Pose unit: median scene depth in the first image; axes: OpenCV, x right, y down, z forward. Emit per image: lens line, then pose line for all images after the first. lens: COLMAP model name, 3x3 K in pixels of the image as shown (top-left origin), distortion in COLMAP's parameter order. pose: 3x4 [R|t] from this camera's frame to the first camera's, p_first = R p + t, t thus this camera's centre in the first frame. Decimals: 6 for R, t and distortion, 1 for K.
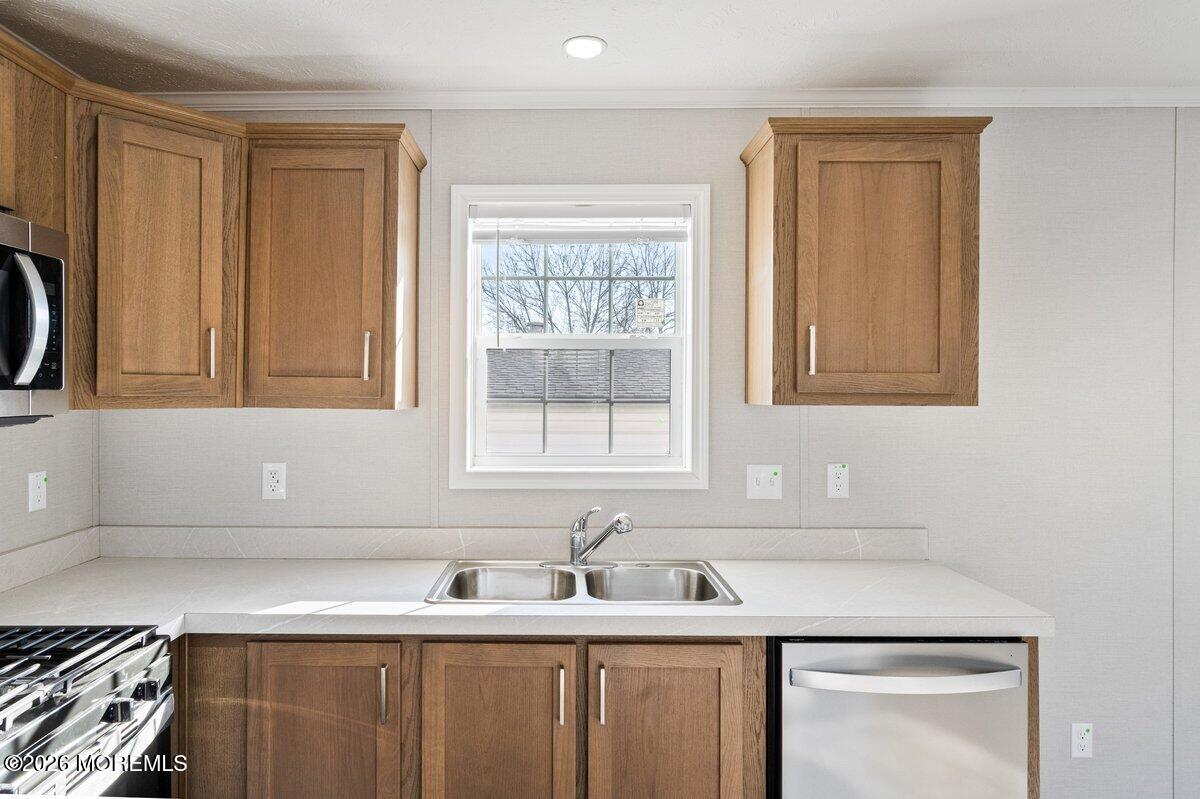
lens RADIAL K [[713.4, 0, 547.3], [0, 713.4, 393.7], [0, 0, 1]] dist [-0.002949, -0.000145]
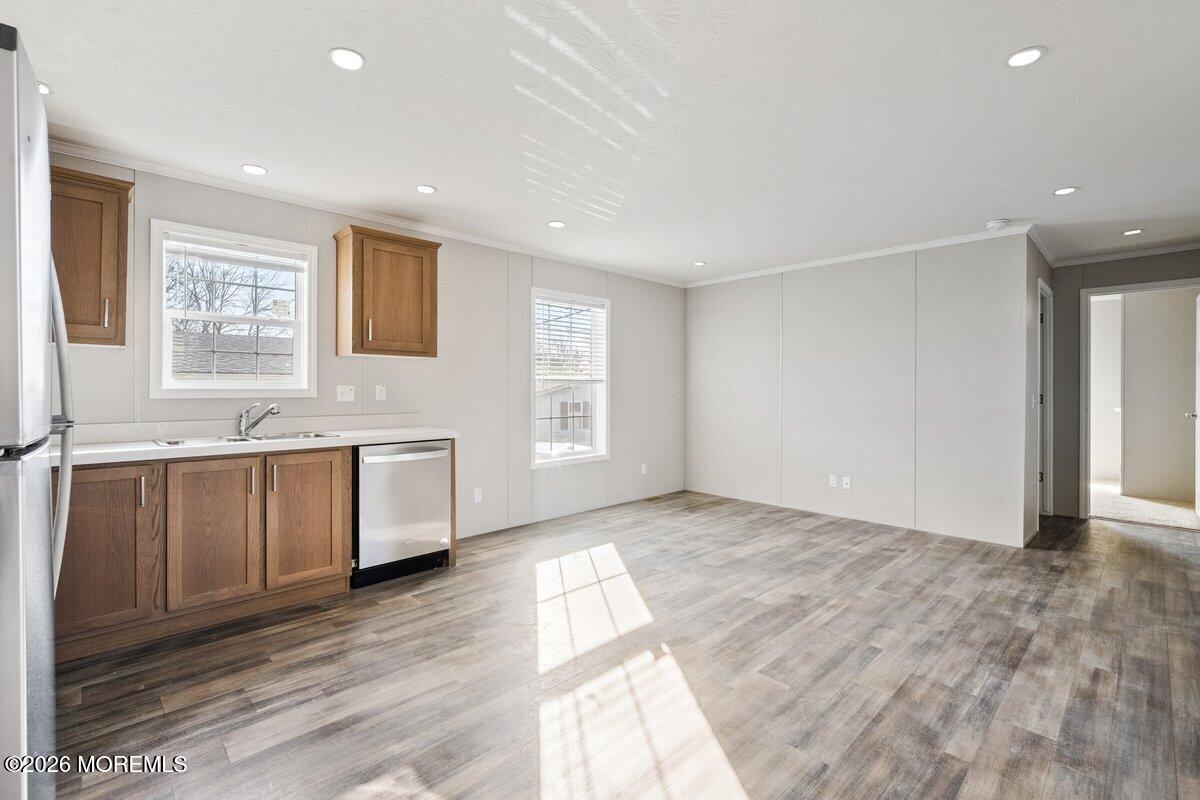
lens RADIAL K [[537.2, 0, 600.4], [0, 537.2, 388.8], [0, 0, 1]] dist [-0.001789, 0.001256]
pose [[0.709463, 0.000501, 0.704742, -0.318445], [0.002231, 0.999993, -0.002957, 0.134129], [-0.704739, 0.003670, 0.709457, -0.743366]]
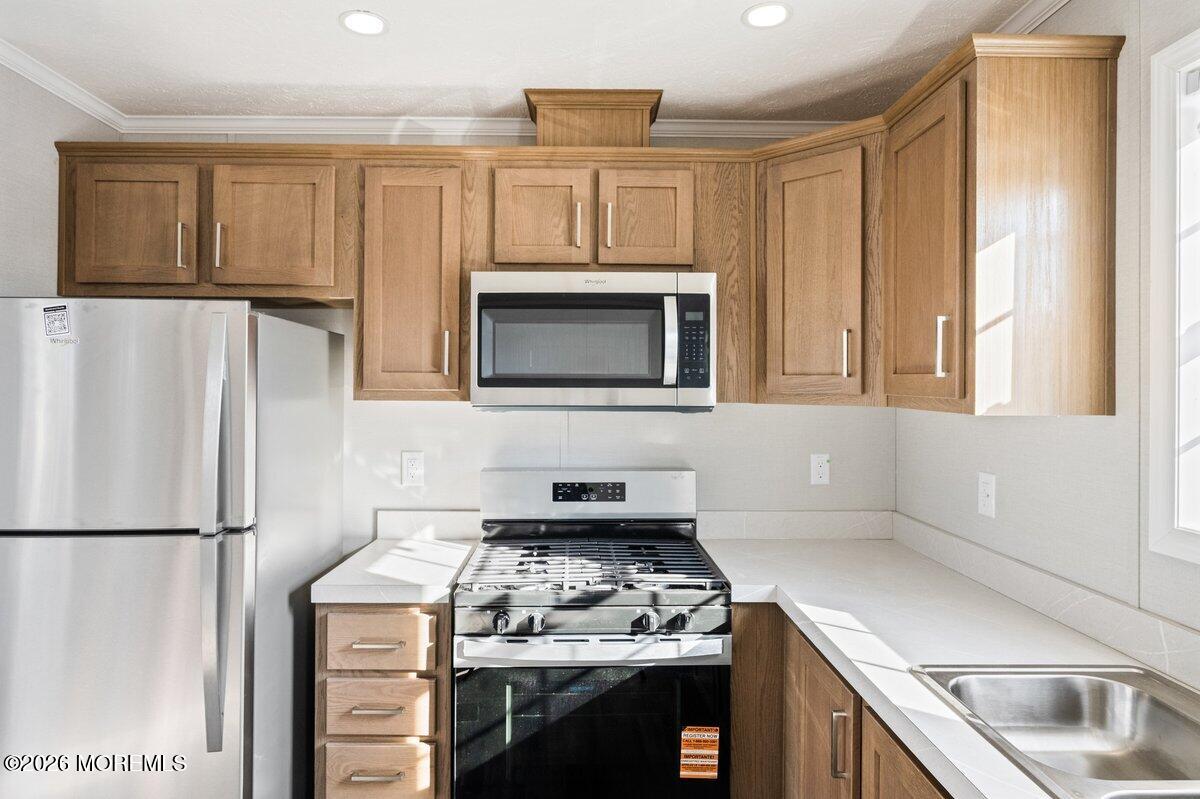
lens RADIAL K [[701.1, 0, 596.7], [0, 701.1, 383.2], [0, 0, 1]] dist [-0.000949, -0.000336]
pose [[0.035639, -0.006234, -0.999345, 0.519971], [-0.008225, 0.999945, -0.006531, -0.003189], [0.999331, 0.008453, 0.035586, 0.581603]]
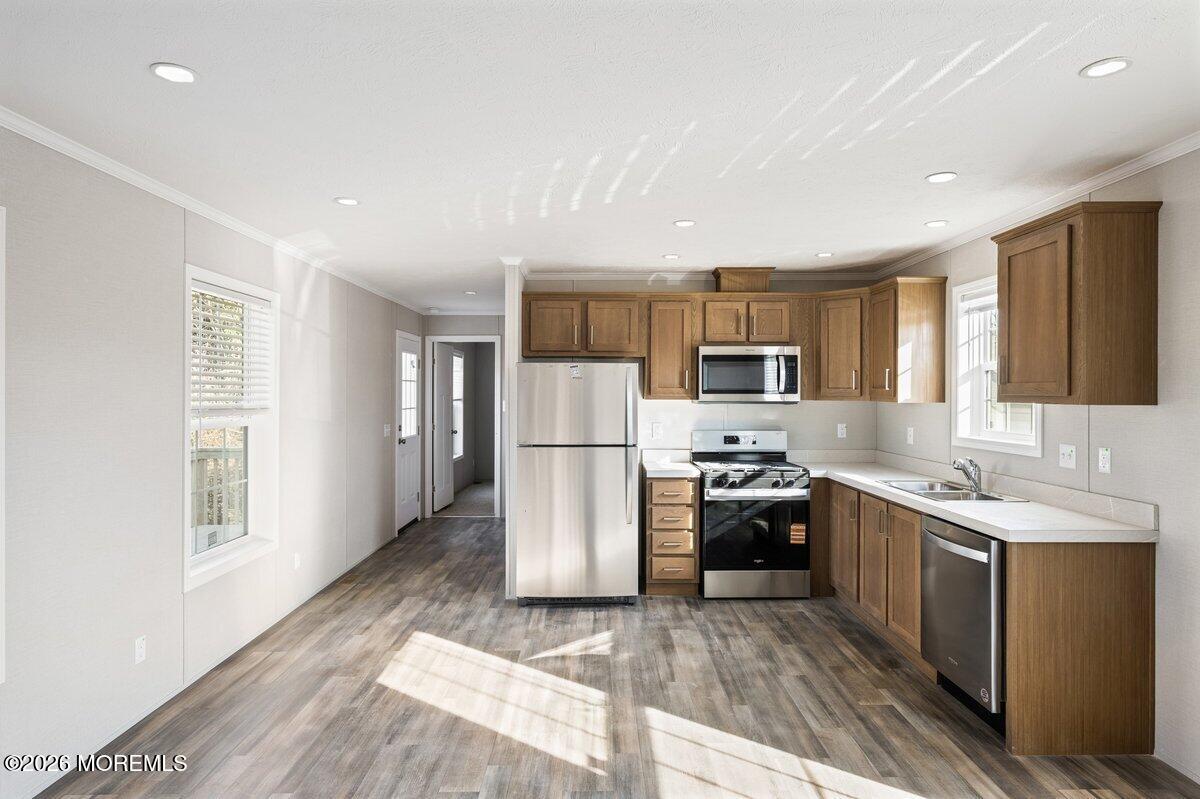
lens RADIAL K [[672.0, 0, 598.9], [0, 672.0, 393.7], [0, 0, 1]] dist [-0.002980, 0.001535]
pose [[0.018987, -0.000504, -0.999820, 1.923075], [-0.005159, 0.999987, -0.000602, 0.000453], [0.999806, 0.005170, 0.018984, 0.011845]]
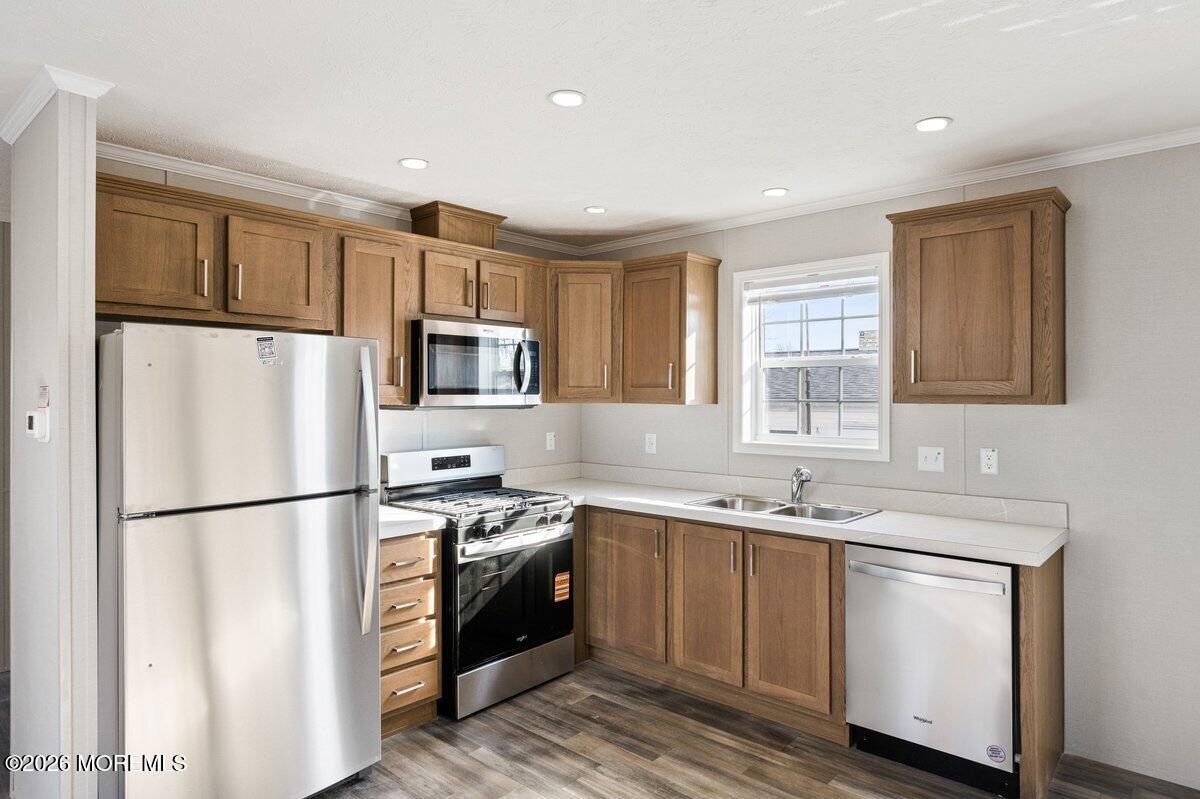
lens RADIAL K [[701.1, 0, 598.9], [0, 701.1, 392.0], [0, 0, 1]] dist [-0.000949, -0.000336]
pose [[0.753718, -0.004949, -0.657179, 0.827108], [-0.000065, 0.999971, -0.007606, 0.003213], [0.657198, 0.005775, 0.753696, -0.531377]]
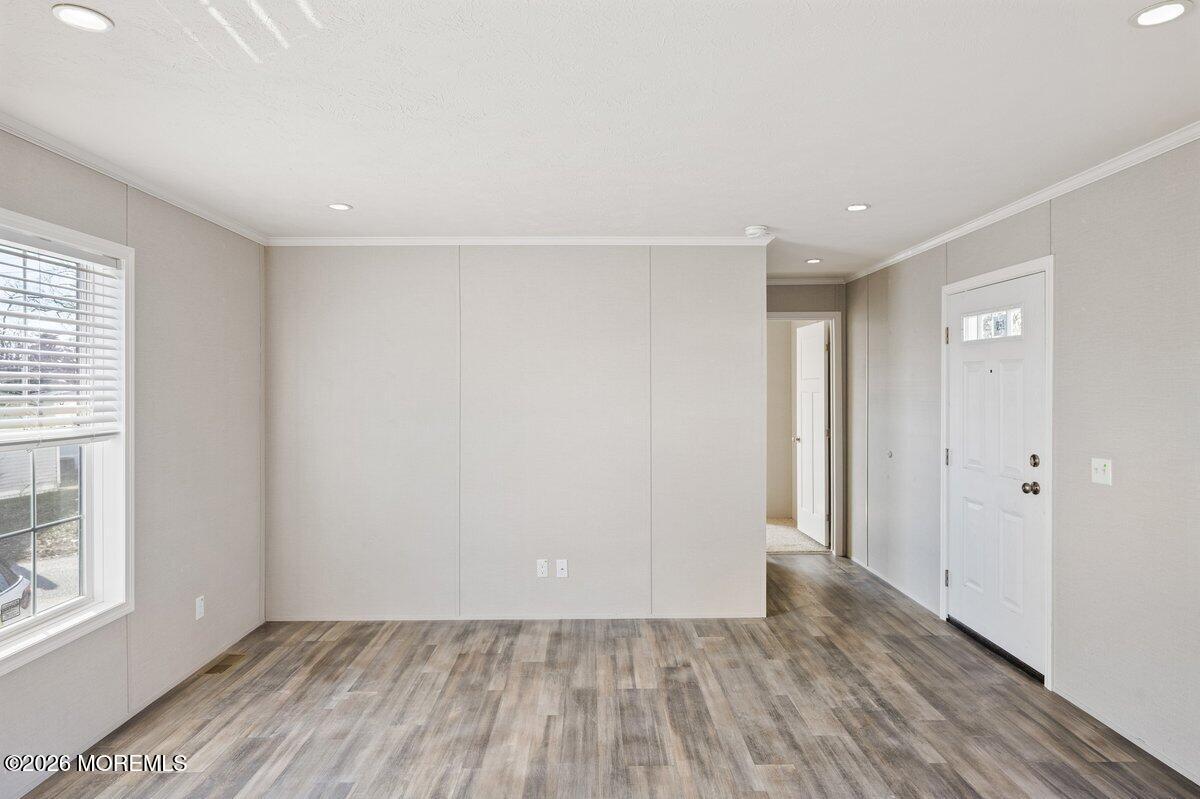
lens RADIAL K [[672.0, 0, 595.7], [0, 672.0, 392.7], [0, 0, 1]] dist [-0.002980, 0.001535]
pose [[-0.028608, -0.004441, 0.999581, 0.100675], [0.010003, 0.999939, 0.004729, 0.000050], [-0.999541, 0.010135, -0.028562, 0.150465]]
